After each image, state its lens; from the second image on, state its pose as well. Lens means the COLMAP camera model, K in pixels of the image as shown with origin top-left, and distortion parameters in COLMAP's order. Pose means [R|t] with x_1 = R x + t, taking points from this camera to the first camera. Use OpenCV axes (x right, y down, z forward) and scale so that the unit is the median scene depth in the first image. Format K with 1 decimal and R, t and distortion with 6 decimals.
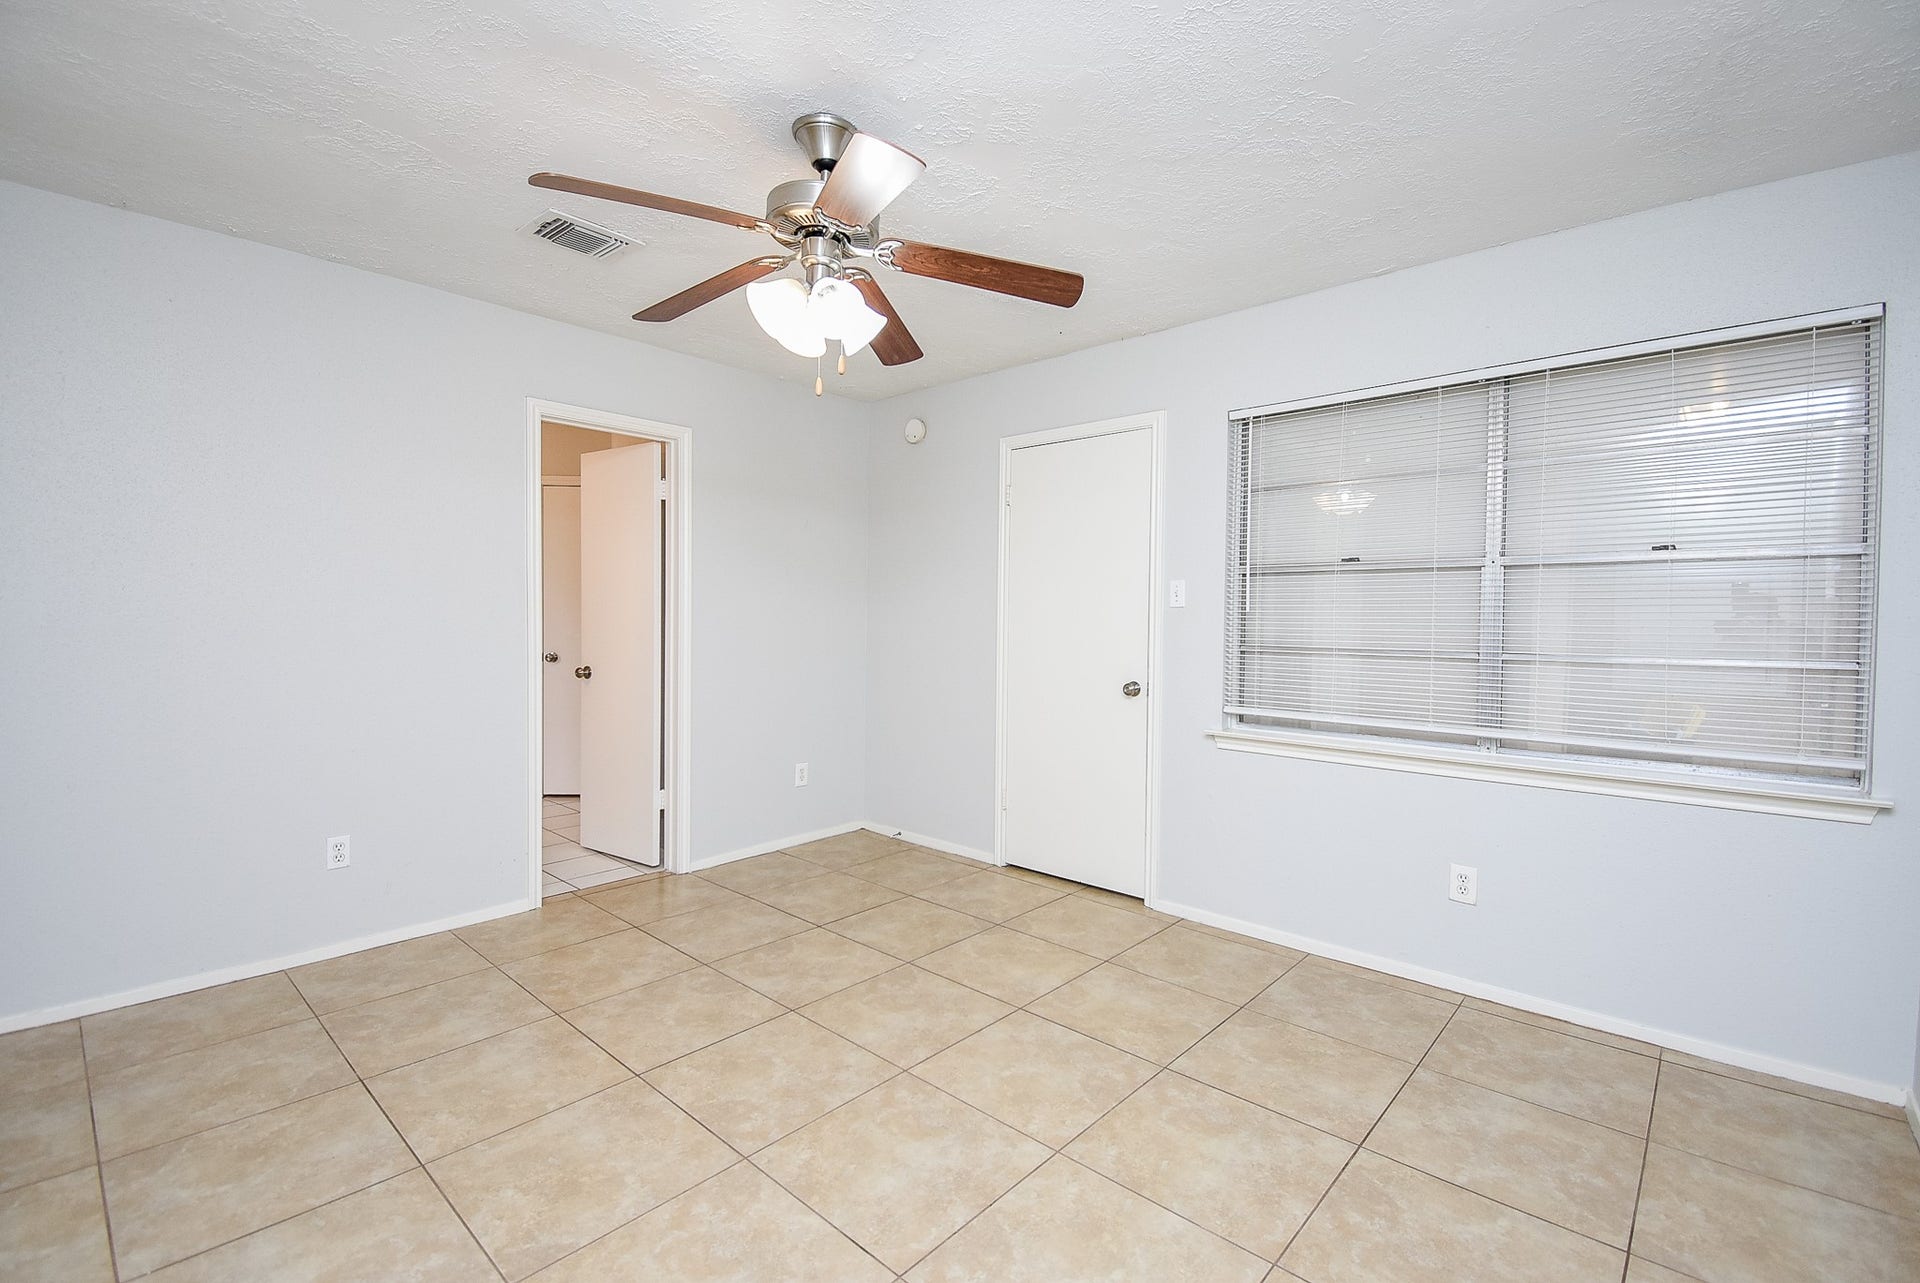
lens RADIAL K [[843.9, 0, 960.1], [0, 843.9, 627.9], [0, 0, 1]] dist [0.022633, -0.021946]
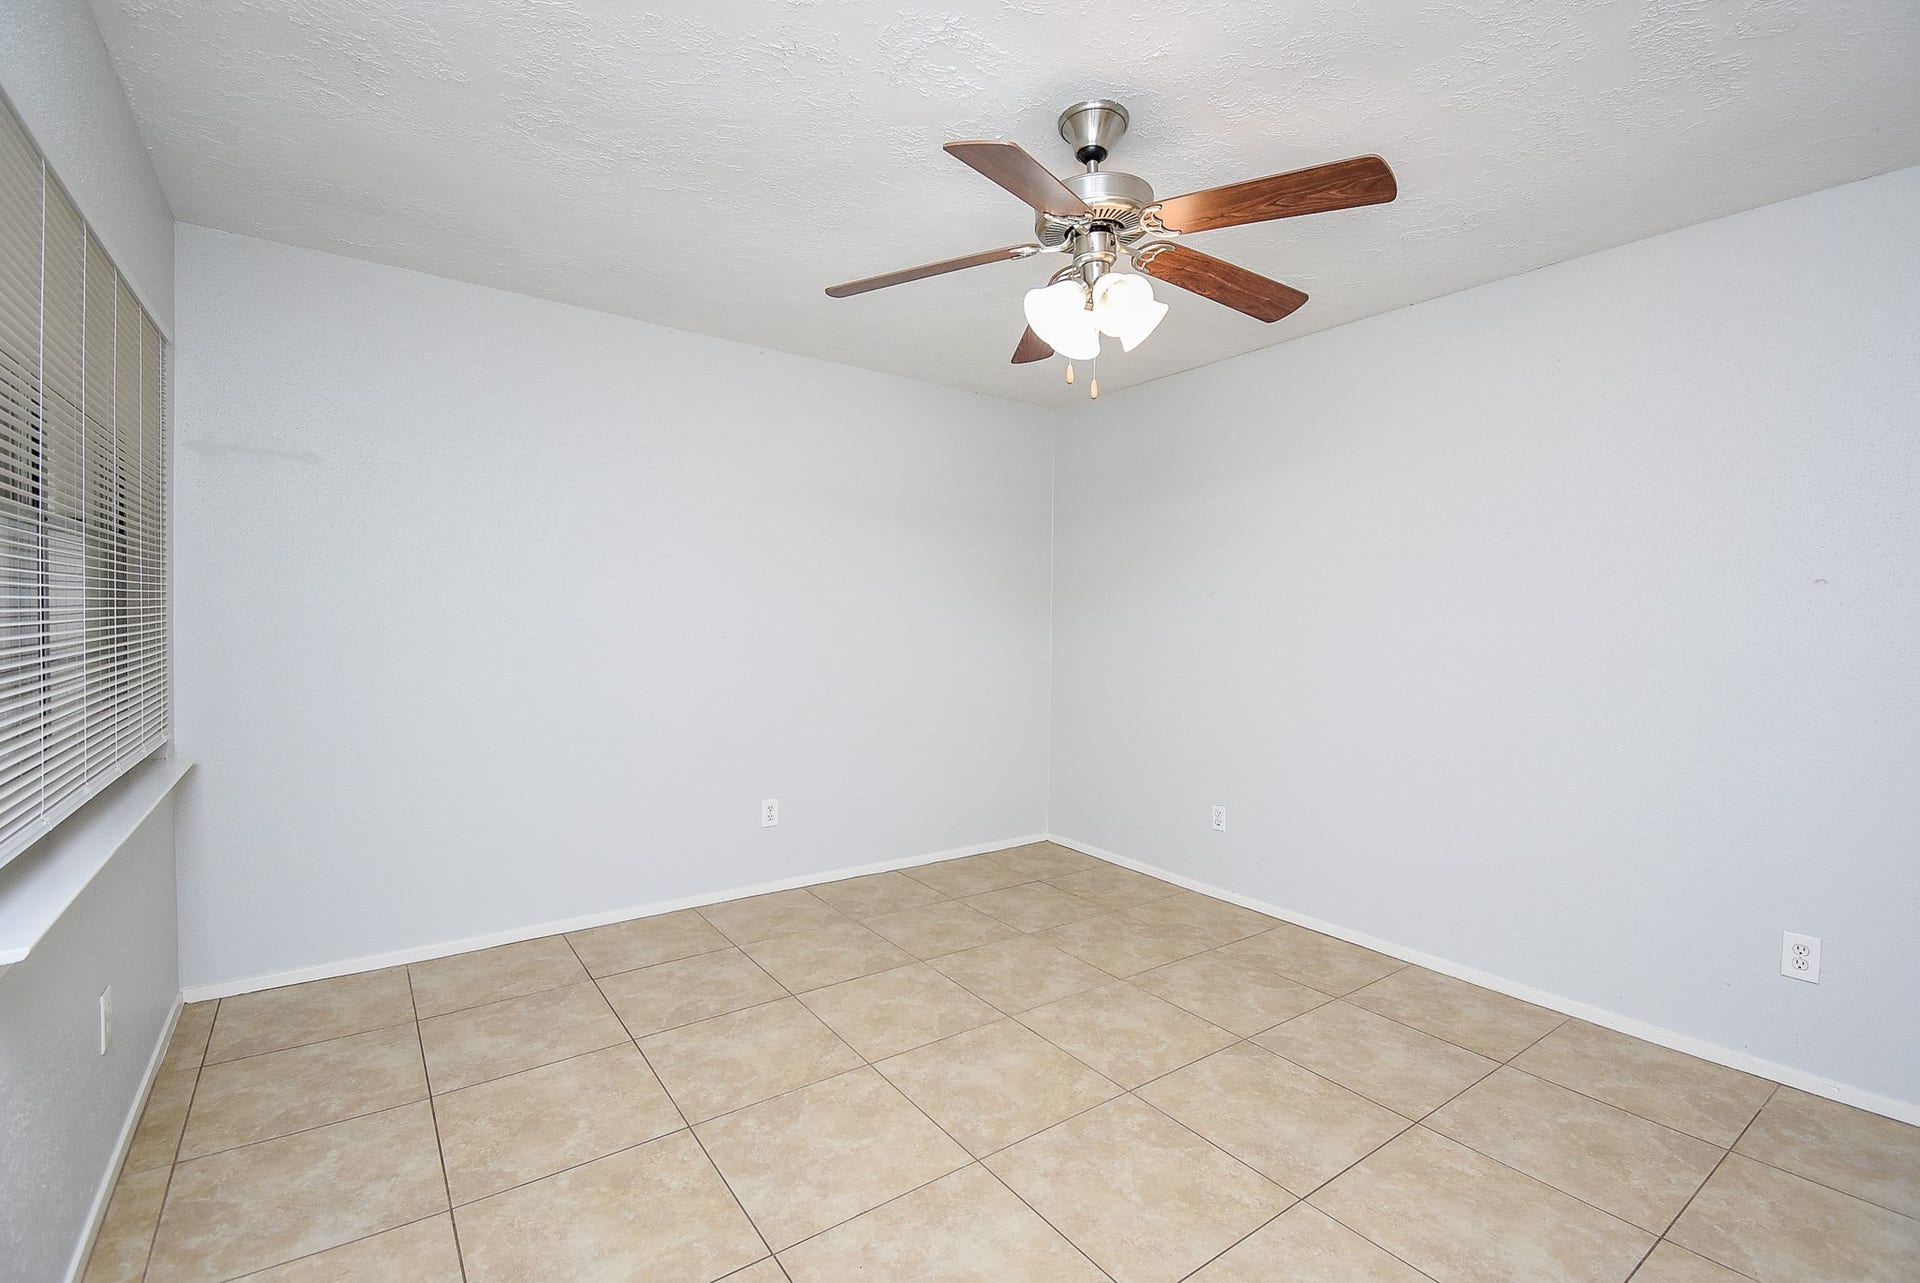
lens RADIAL K [[840.0, 0, 956.5], [0, 840.0, 640.4], [0, 0, 1]] dist [0.024677, -0.022827]
pose [[-0.977071, -0.031596, 0.210555, -0.196912], [-0.022063, 0.998629, 0.047475, -0.038998], [-0.211766, 0.041741, -0.976429, 1.729531]]
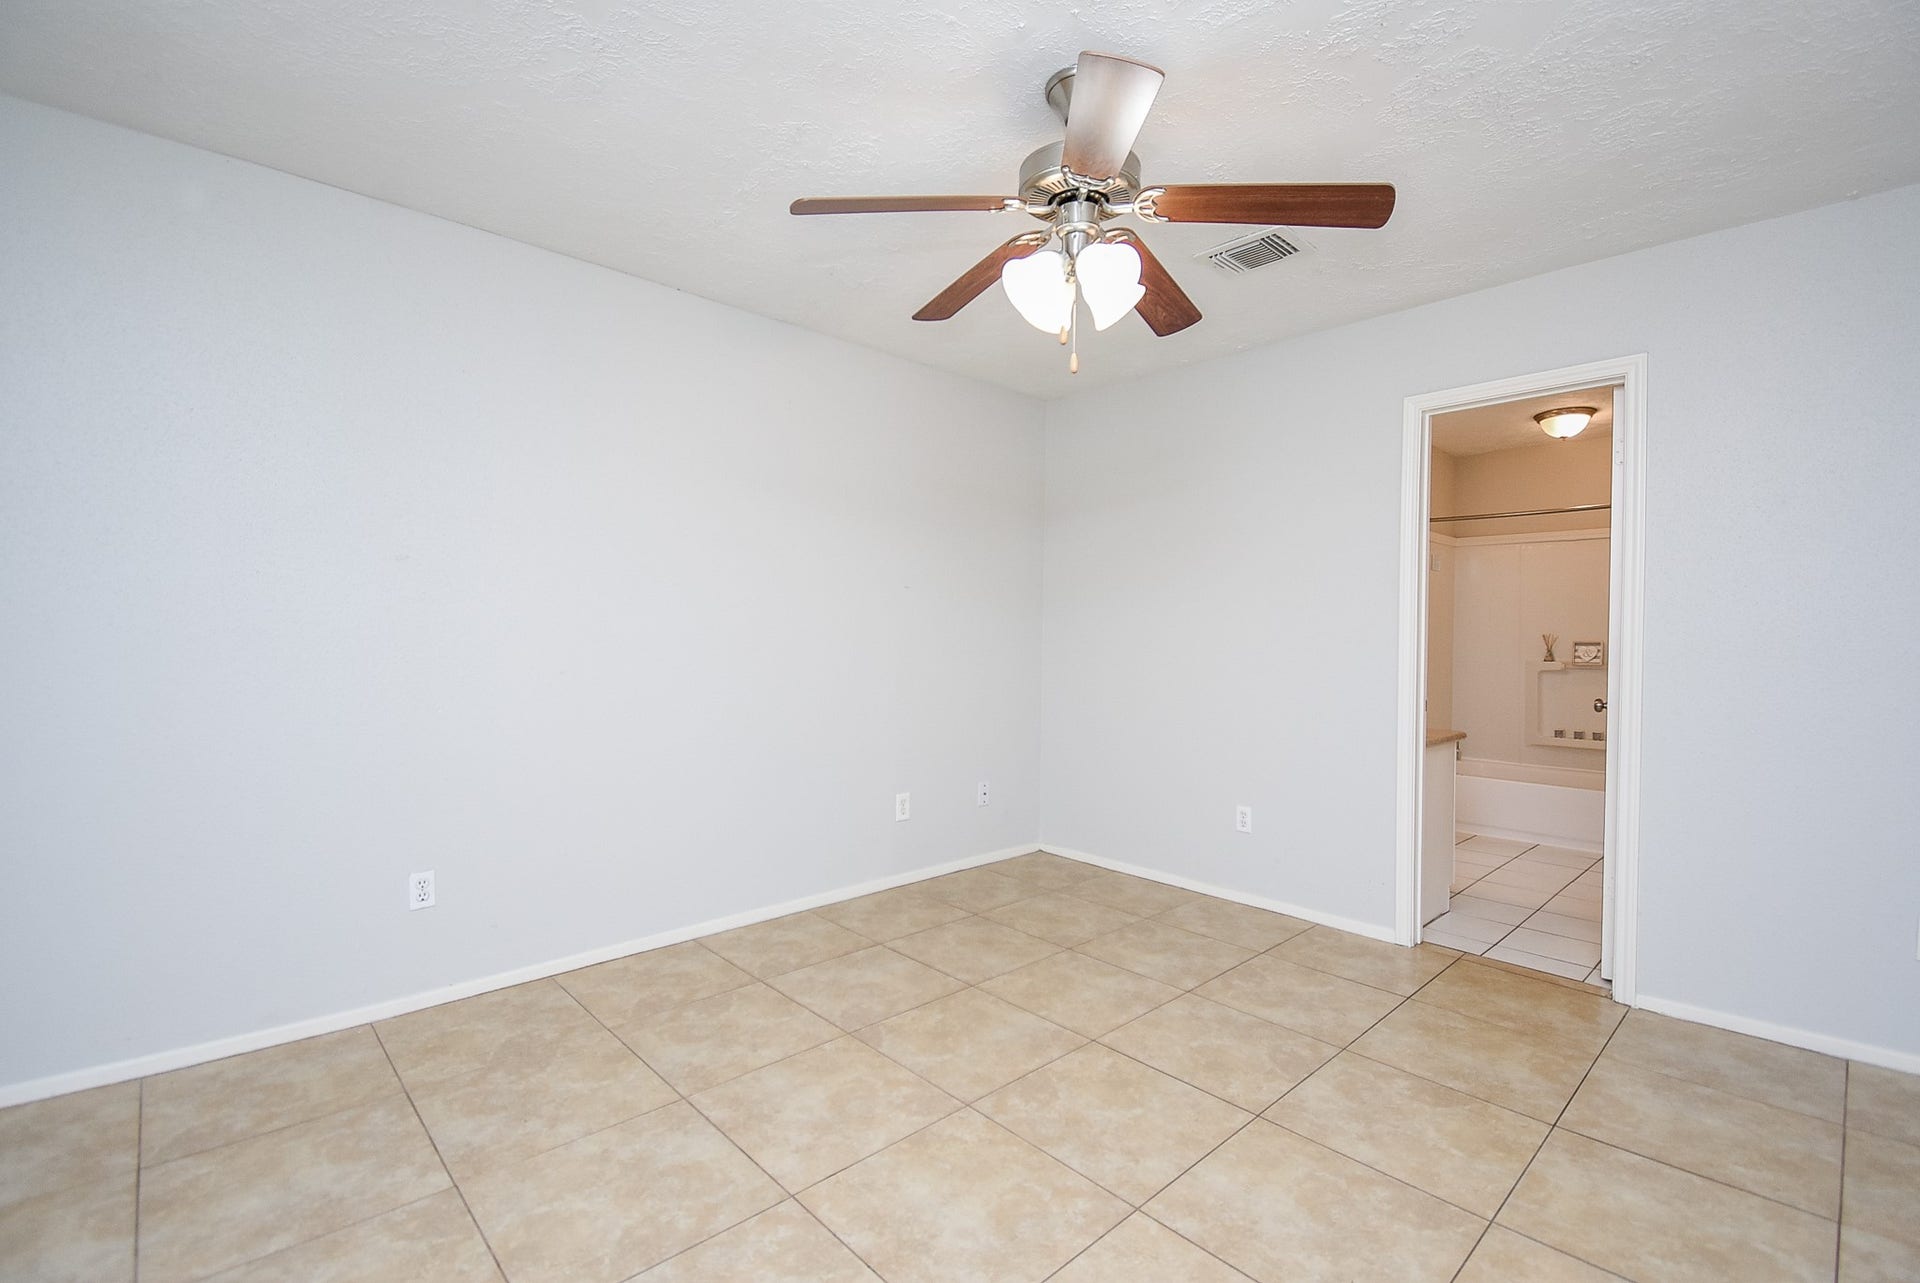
lens RADIAL K [[840.0, 0, 956.5], [0, 840.0, 640.4], [0, 0, 1]] dist [0.024677, -0.022827]
pose [[-0.085923, -0.003505, -0.996296, 0.669301], [-0.030681, 0.999529, -0.000871, 0.020406], [0.995829, 0.030493, -0.085990, 0.847177]]
